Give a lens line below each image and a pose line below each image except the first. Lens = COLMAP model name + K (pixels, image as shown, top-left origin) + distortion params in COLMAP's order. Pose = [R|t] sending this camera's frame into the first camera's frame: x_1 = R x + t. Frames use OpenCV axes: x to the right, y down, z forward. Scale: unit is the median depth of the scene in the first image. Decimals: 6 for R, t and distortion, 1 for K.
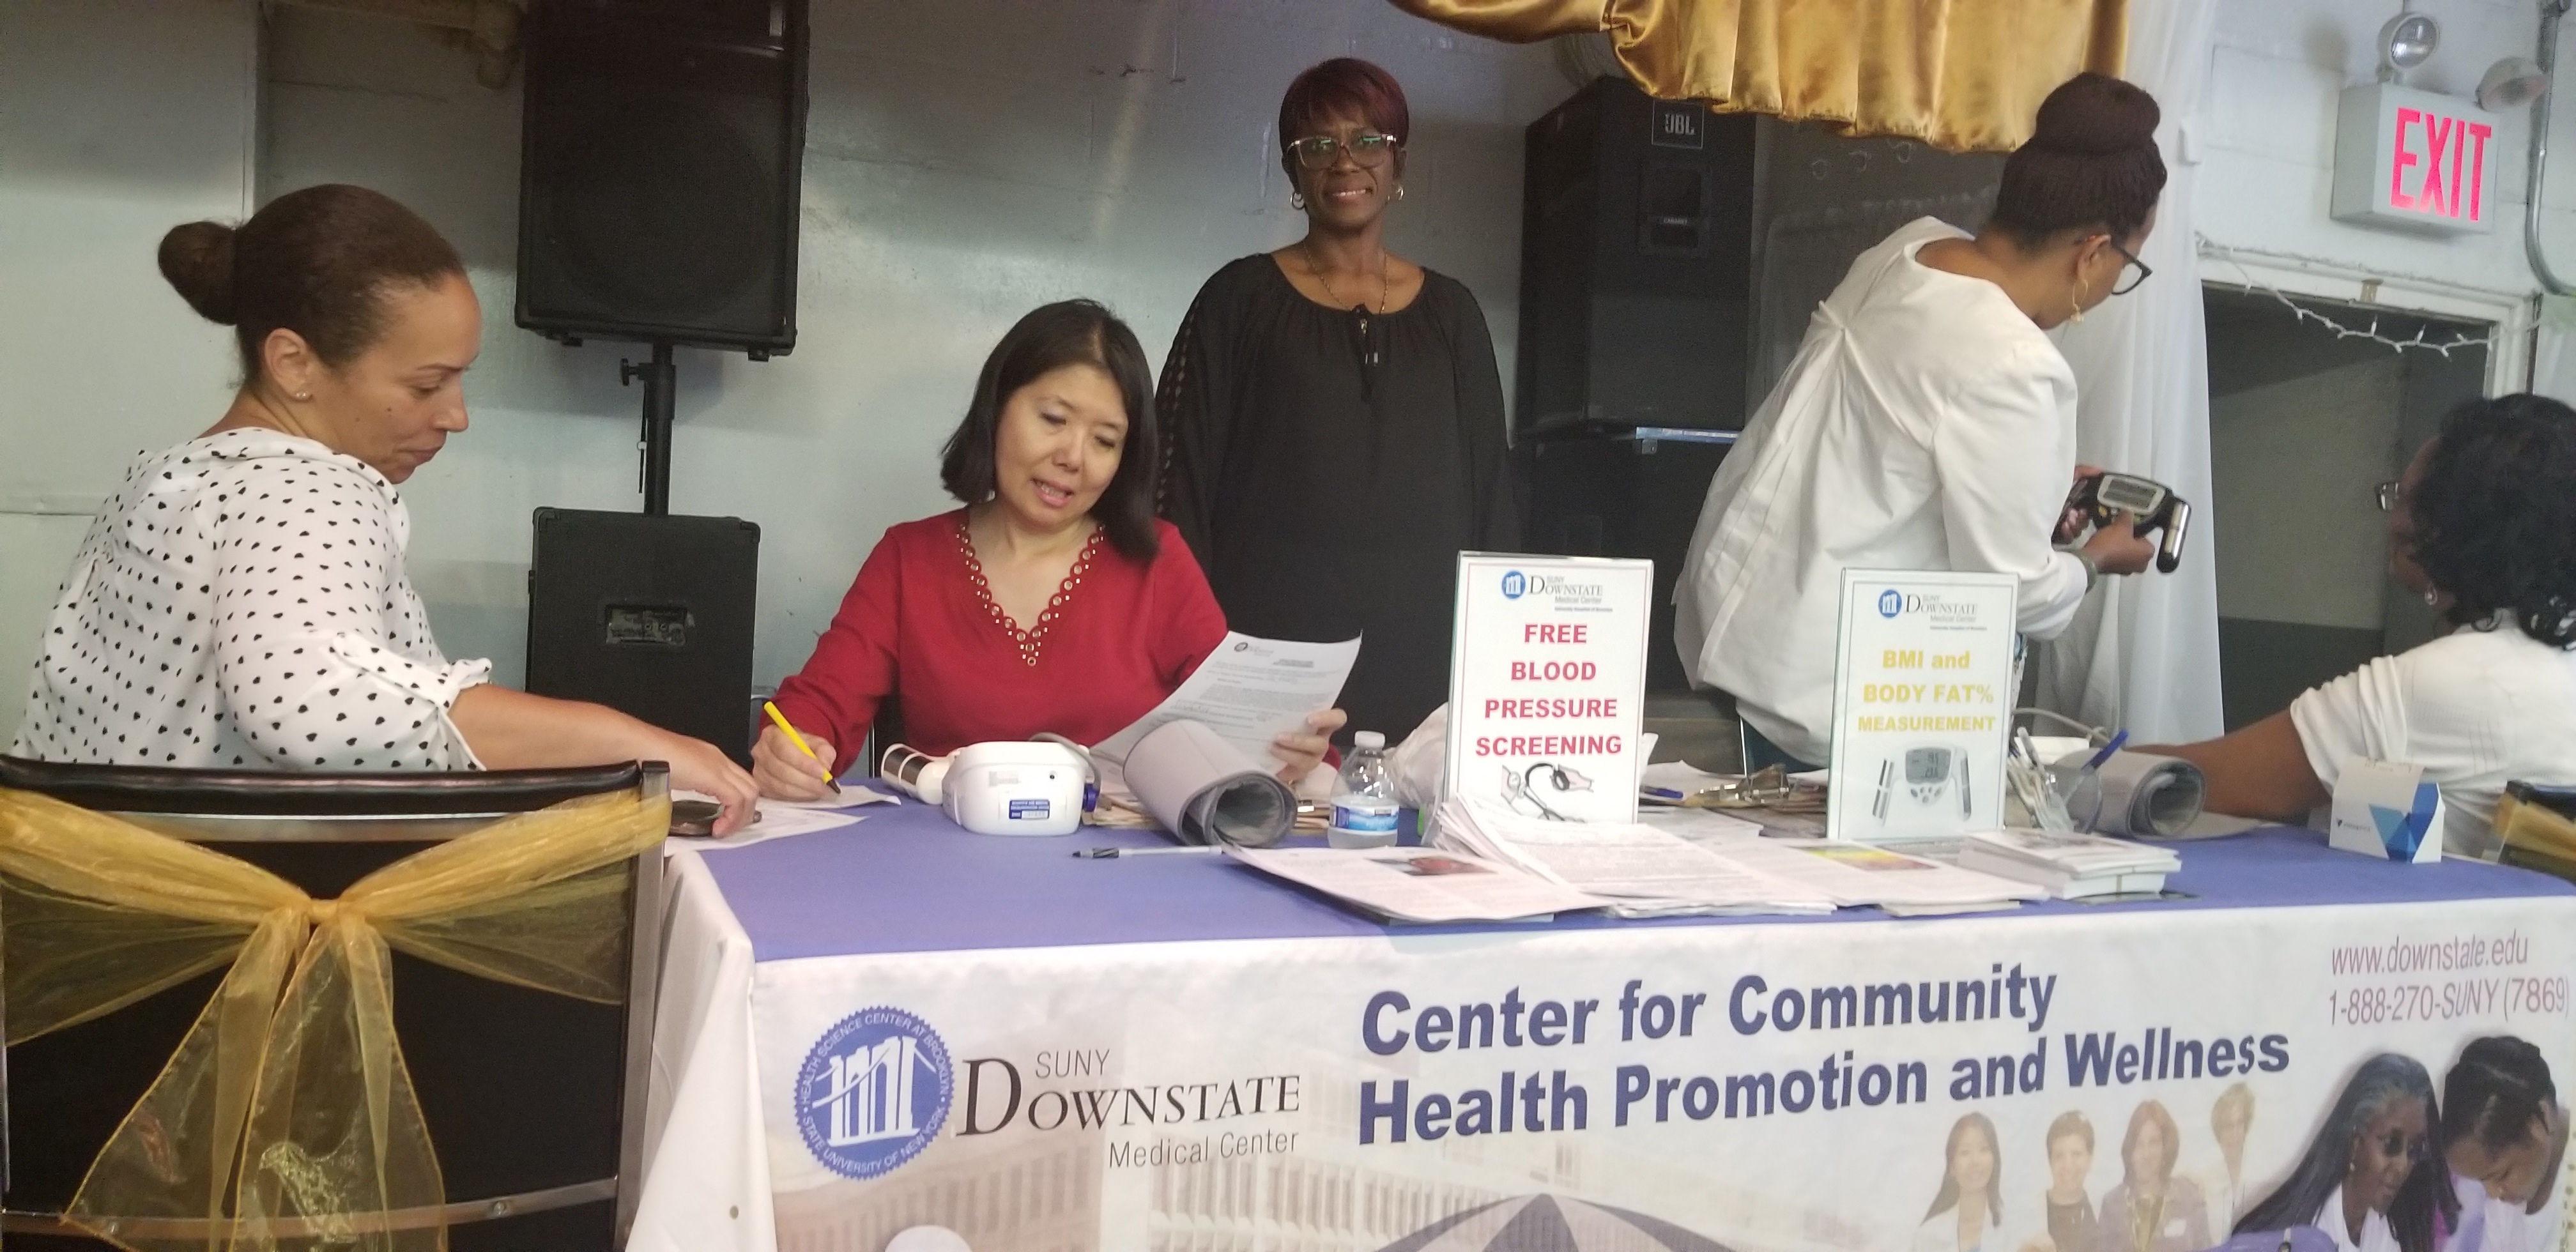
lens RADIAL K [[2077.6, 0, 1289.0], [0, 2077.6, 623.3], [0, 0, 1]] dist [-0.003662, -0.021446]
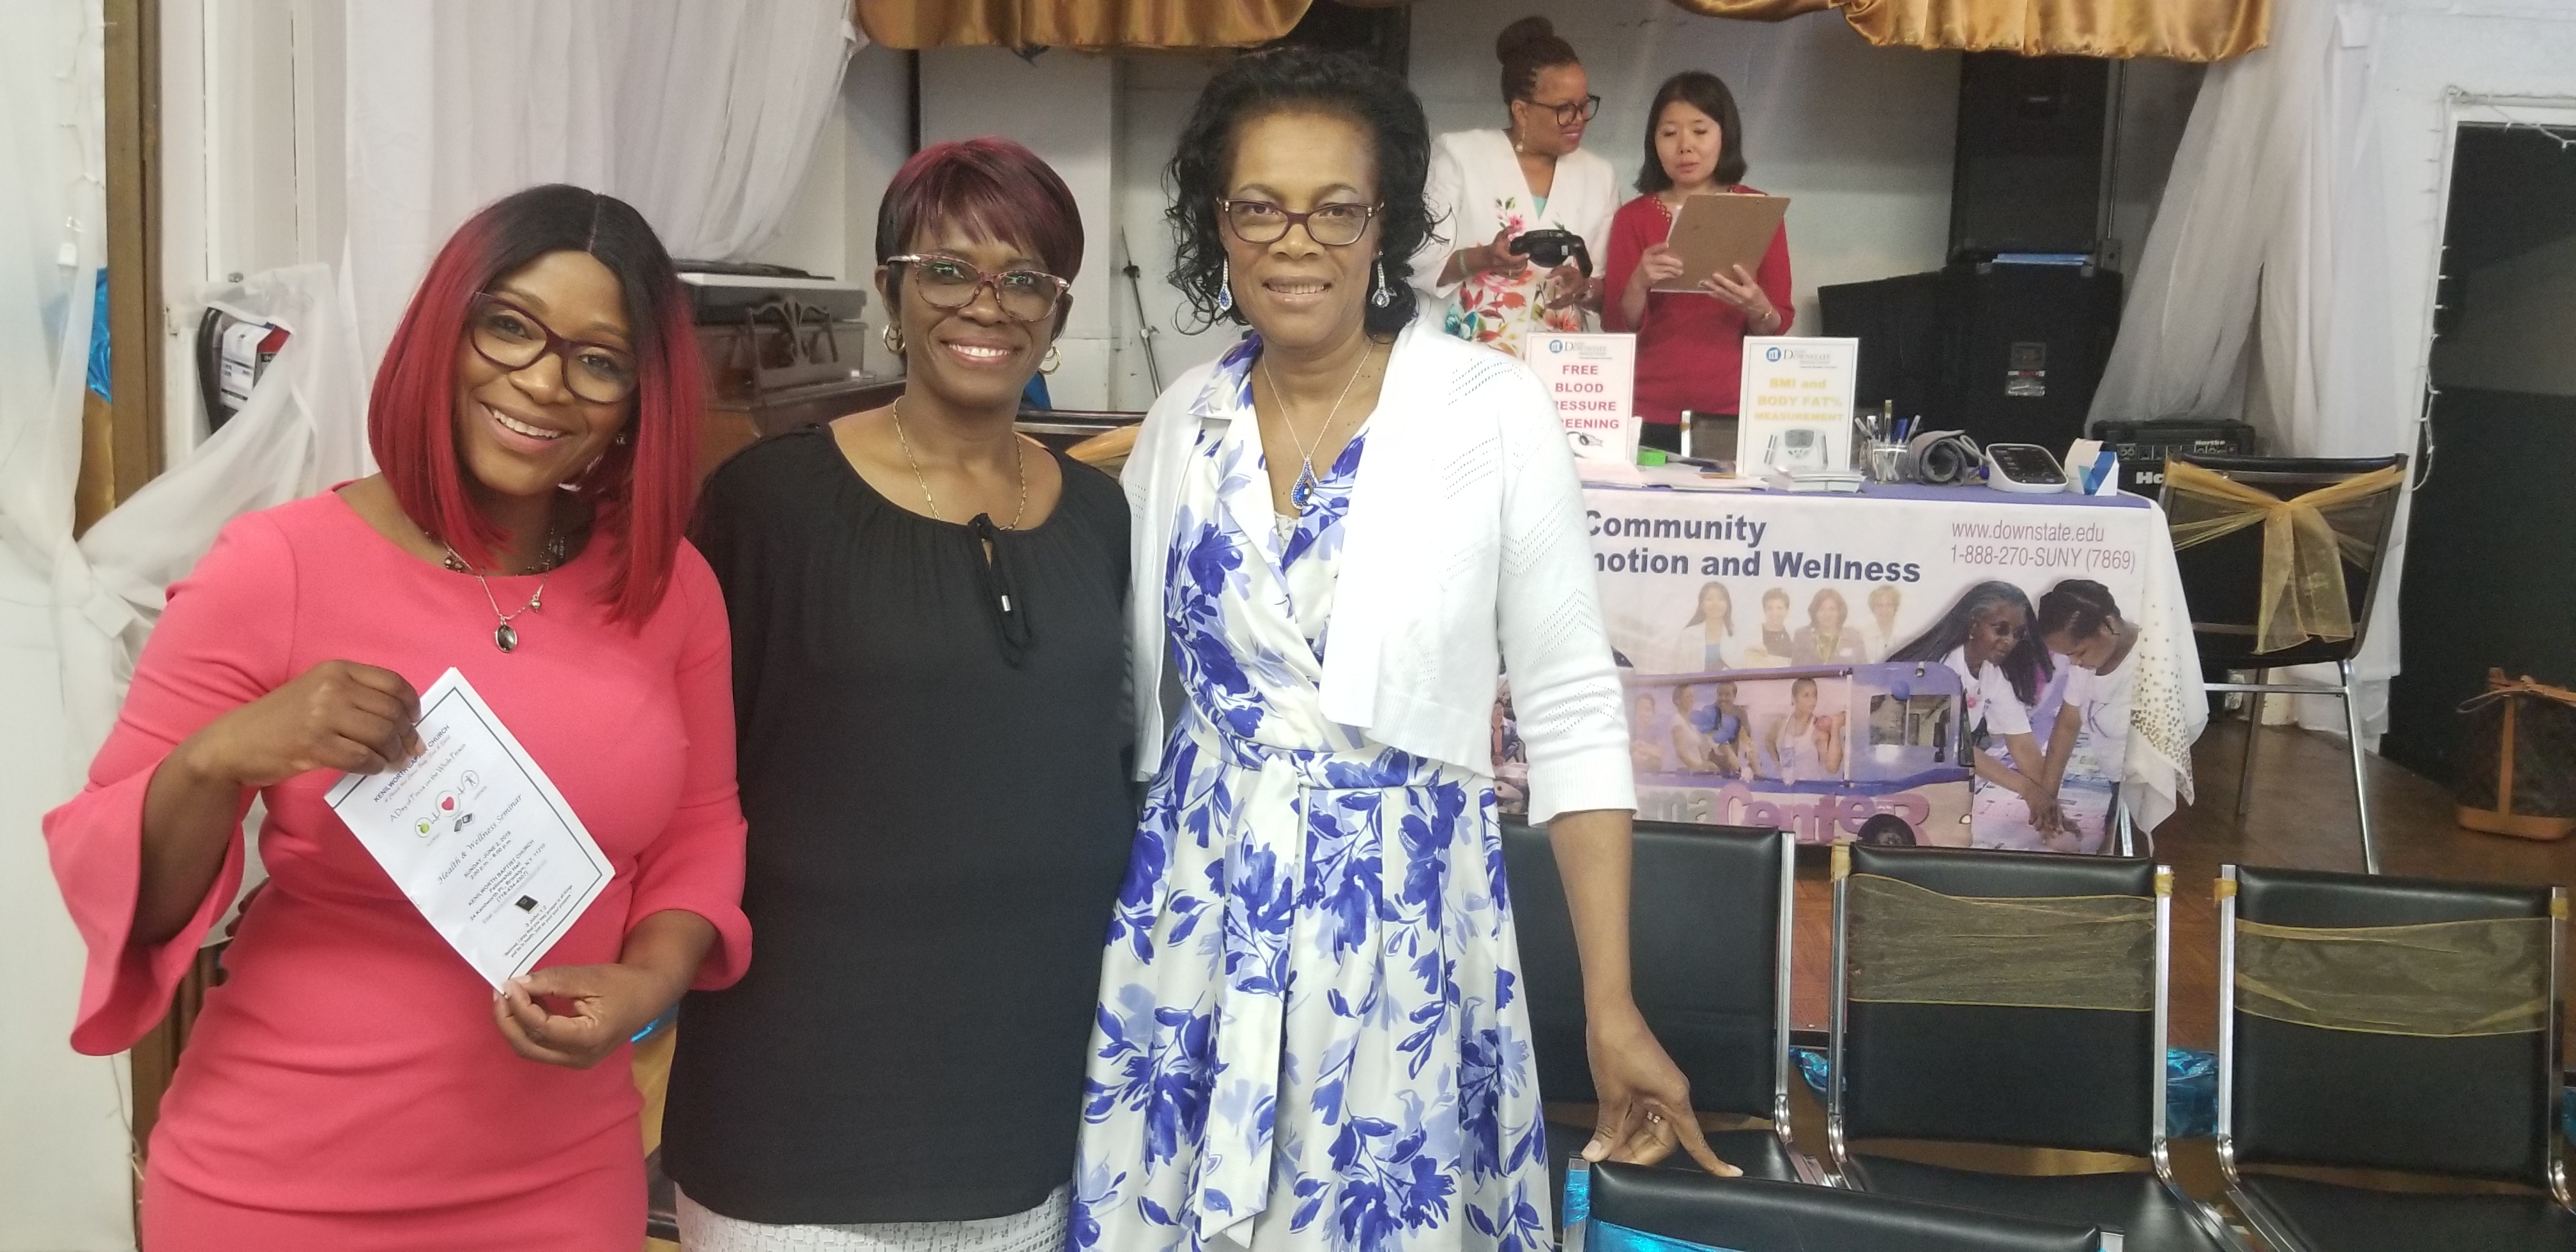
lens RADIAL K [[2077.6, 0, 1287.3], [0, 2077.6, 625.0], [0, 0, 1]] dist [-0.003662, -0.021446]
pose [[0.903961, 0.036124, -0.426087, 0.794005], [-0.002233, 0.996810, 0.079774, 0.099161], [0.427609, -0.071161, 0.901158, -1.088921]]
